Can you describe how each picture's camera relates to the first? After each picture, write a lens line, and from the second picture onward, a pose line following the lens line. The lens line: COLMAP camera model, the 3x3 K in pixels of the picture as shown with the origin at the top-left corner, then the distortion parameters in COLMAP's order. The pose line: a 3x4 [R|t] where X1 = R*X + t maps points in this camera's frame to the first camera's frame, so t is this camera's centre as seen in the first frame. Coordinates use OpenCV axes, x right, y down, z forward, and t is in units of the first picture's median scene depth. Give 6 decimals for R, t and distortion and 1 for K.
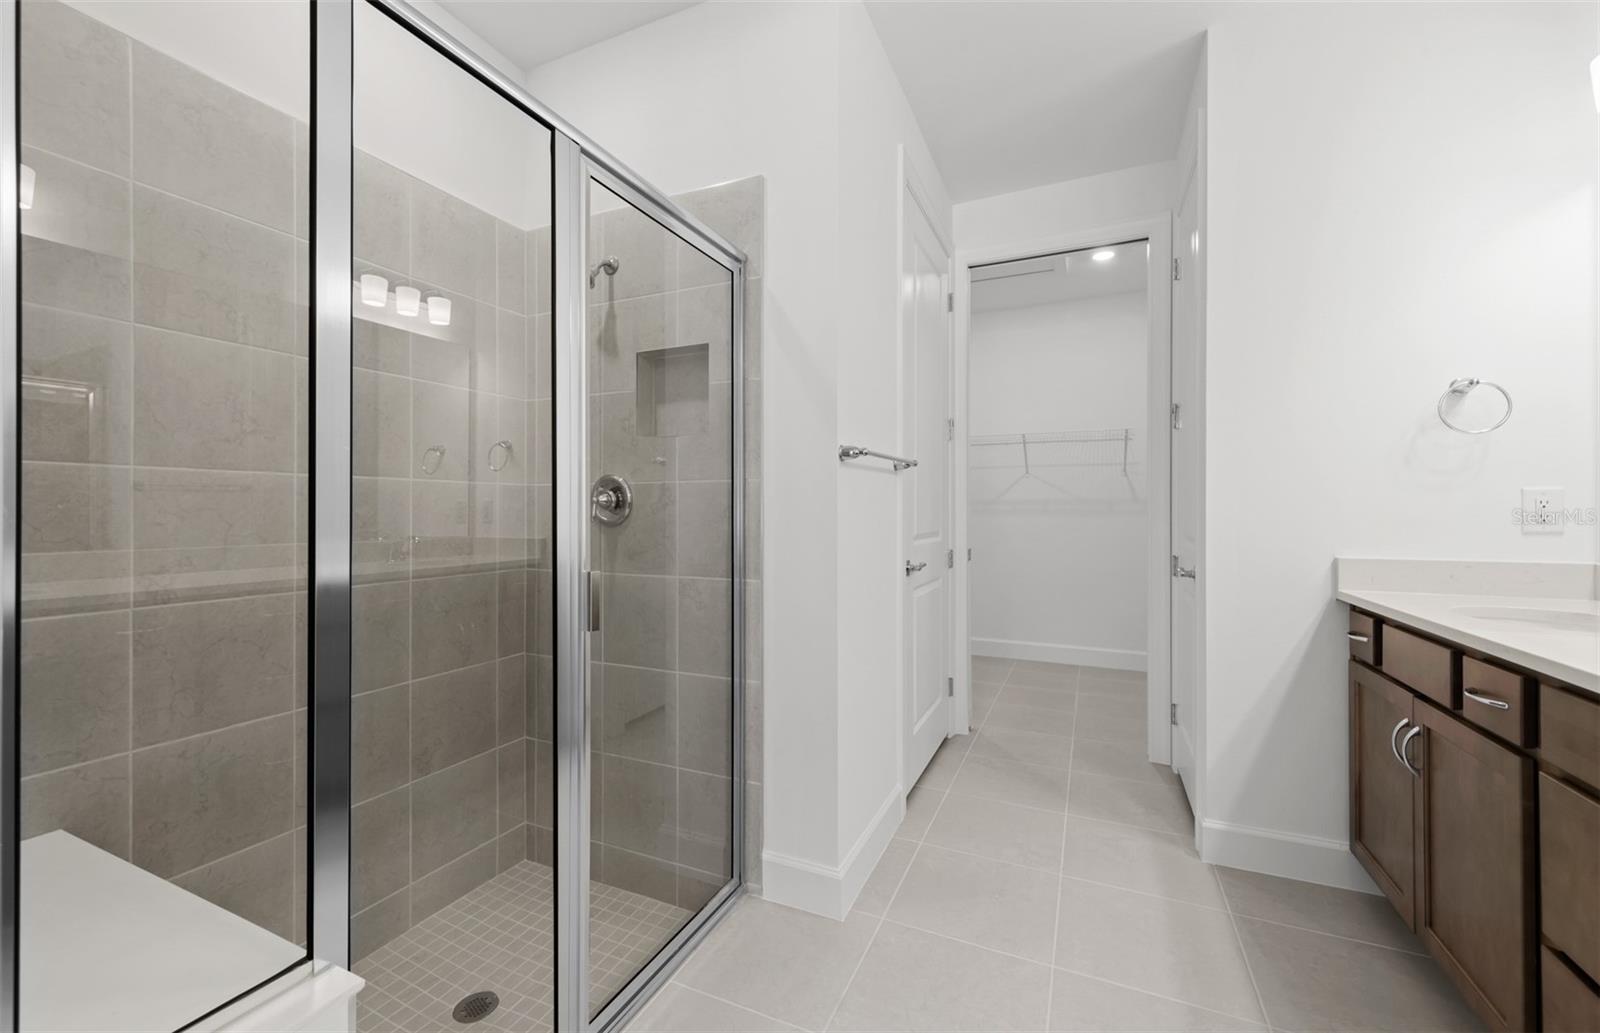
lens RADIAL K [[637.6, 0, 790.7], [0, 637.6, 511.6], [0, 0, 1]] dist [0.008646, -0.000392]
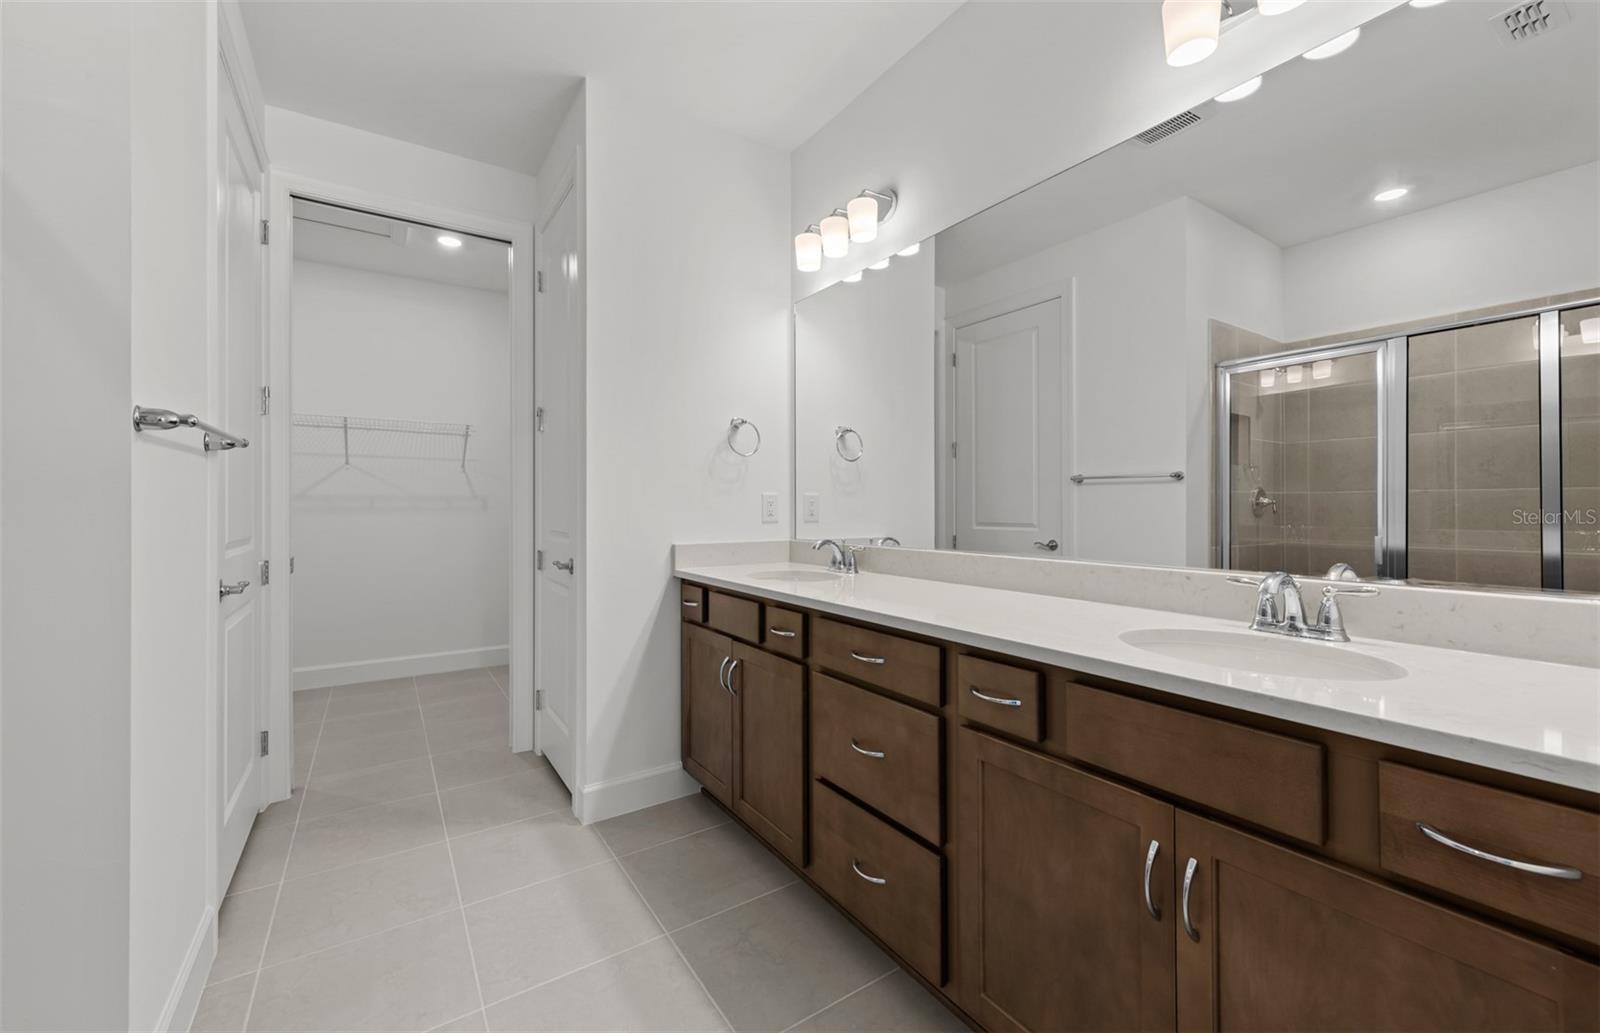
lens RADIAL K [[637.6, 0, 800.6], [0, 637.6, 503.6], [0, 0, 1]] dist [0.008646, -0.000392]
pose [[0.516980, 0.002678, 0.855993, -0.118035], [0.002694, 0.999985, -0.004755, -0.003437], [-0.855993, 0.004764, 0.516965, 0.114198]]
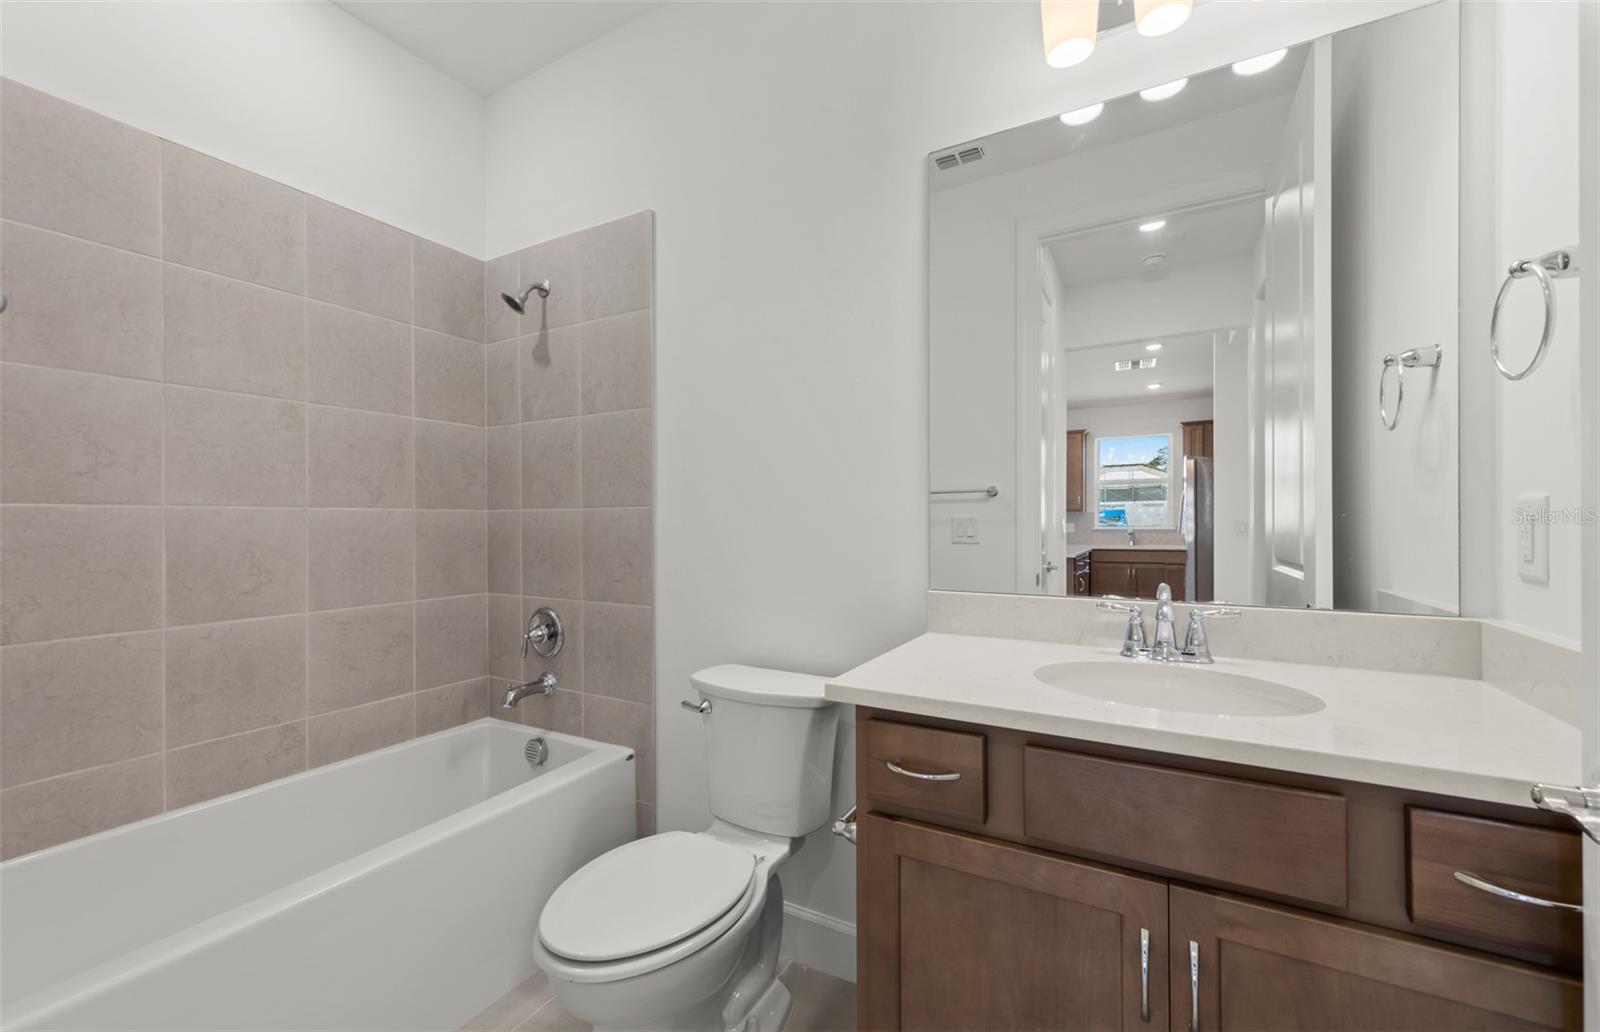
lens RADIAL K [[675.7, 0, 797.3], [0, 675.7, 504.7], [0, 0, 1]] dist [0.013956, 0.000038]
pose [[0.087132, 0.034430, 0.995602, 0.291656], [0.001764, 0.999396, -0.034716, -0.005137], [-0.996195, 0.004781, 0.087018, 0.977484]]
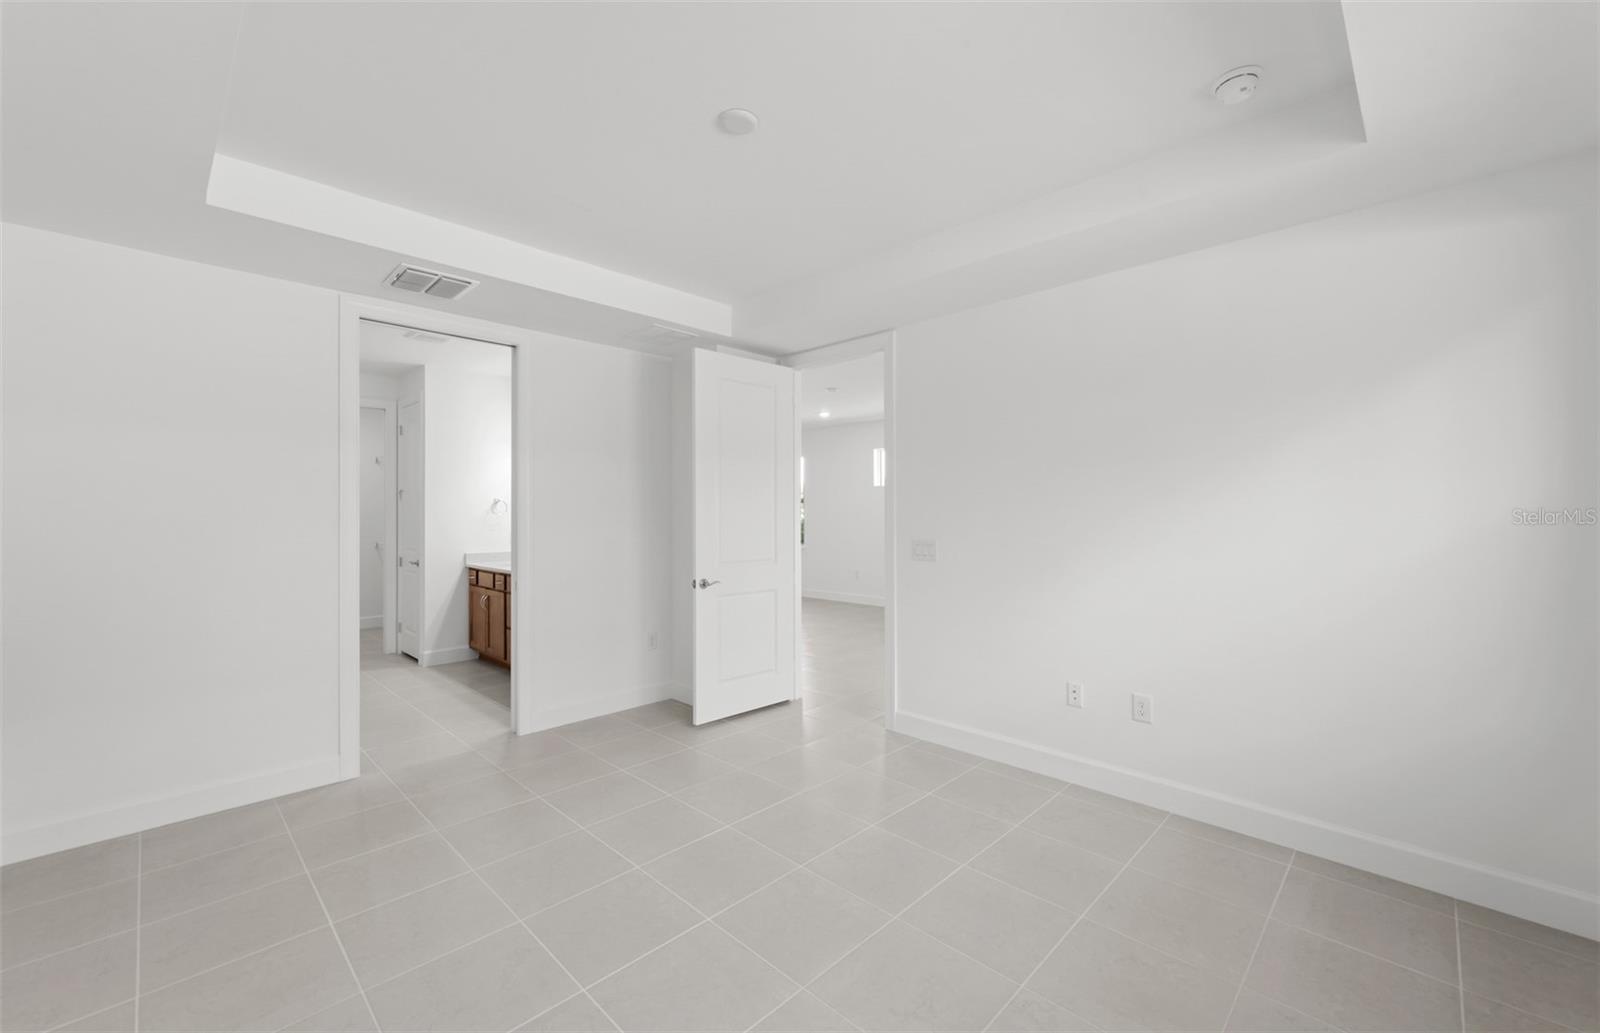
lens RADIAL K [[637.6, 0, 809.2], [0, 637.6, 506.2], [0, 0, 1]] dist [0.008646, -0.000392]
pose [[0.318430, 0.005473, 0.947931, -1.541282], [0.006015, 0.999952, -0.007794, -0.120253], [-0.947927, 0.008184, 0.318381, -1.552595]]
